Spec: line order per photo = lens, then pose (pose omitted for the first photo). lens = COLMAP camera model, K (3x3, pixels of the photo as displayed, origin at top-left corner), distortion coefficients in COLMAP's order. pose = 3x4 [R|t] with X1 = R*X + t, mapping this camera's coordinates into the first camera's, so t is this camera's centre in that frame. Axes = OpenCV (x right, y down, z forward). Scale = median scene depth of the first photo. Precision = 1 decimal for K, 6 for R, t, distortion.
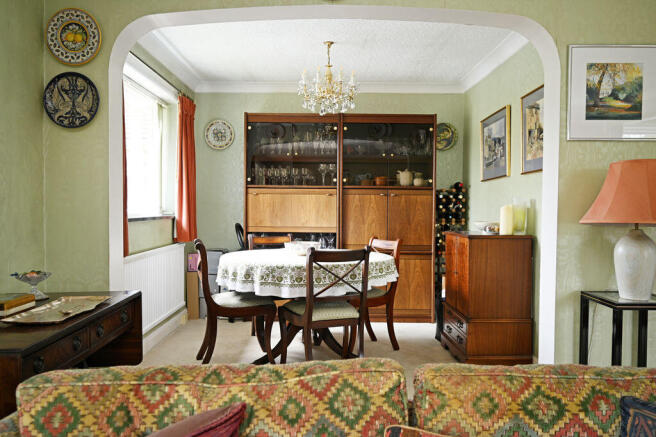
lens RADIAL K [[492.7, 0, 328.0], [0, 492.7, 218.5], [0, 0, 1]] dist [0.005390, 0.001271]
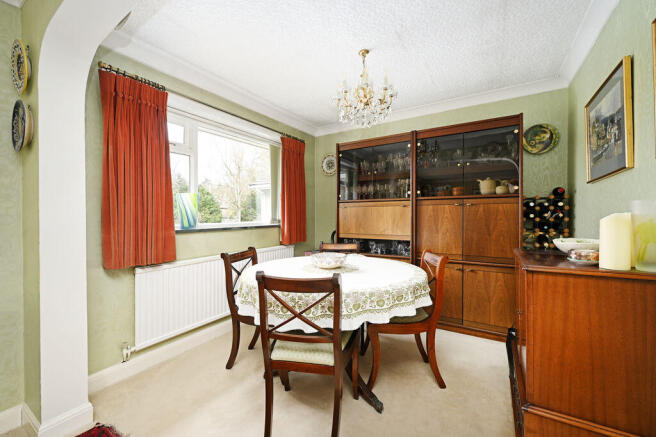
lens RADIAL K [[264.6, 0, 328.0], [0, 264.6, 218.5], [0, 0, 1]] dist [-0.002975, -0.000397]
pose [[0.850155, -0.005807, -0.526500, 0.170097], [-0.000080, 0.999938, -0.011159, -0.013795], [0.526532, 0.009529, 0.850102, 0.404510]]
